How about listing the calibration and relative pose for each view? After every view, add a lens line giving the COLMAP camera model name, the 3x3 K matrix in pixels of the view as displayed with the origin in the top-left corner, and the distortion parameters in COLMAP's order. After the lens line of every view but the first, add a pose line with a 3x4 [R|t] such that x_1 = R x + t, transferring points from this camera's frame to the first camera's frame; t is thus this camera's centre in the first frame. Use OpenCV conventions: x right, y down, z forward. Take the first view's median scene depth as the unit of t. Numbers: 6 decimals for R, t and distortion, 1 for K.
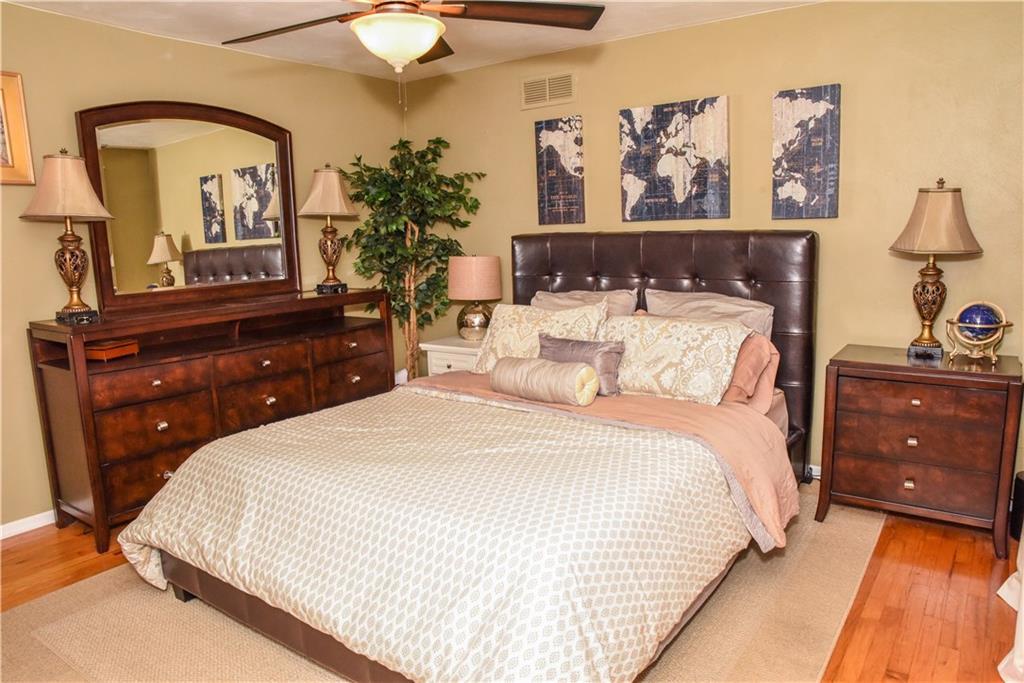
lens RADIAL K [[695.9, 0, 518.0], [0, 695.9, 339.8], [0, 0, 1]] dist [-0.088048, 0.044393]
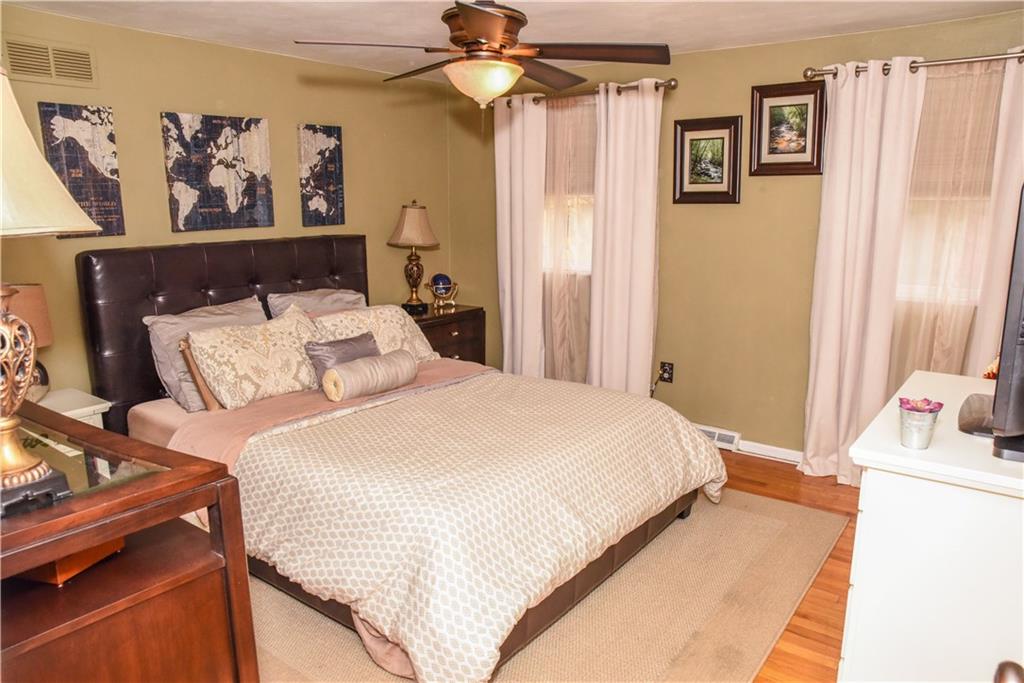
lens RADIAL K [[695.9, 0, 523.1], [0, 695.9, 348.6], [0, 0, 1]] dist [-0.088048, 0.044393]
pose [[0.020092, -0.187421, 0.982074, -0.824990], [0.158607, 0.970431, 0.181954, -0.117149], [-0.987137, 0.152108, 0.049224, 0.545194]]
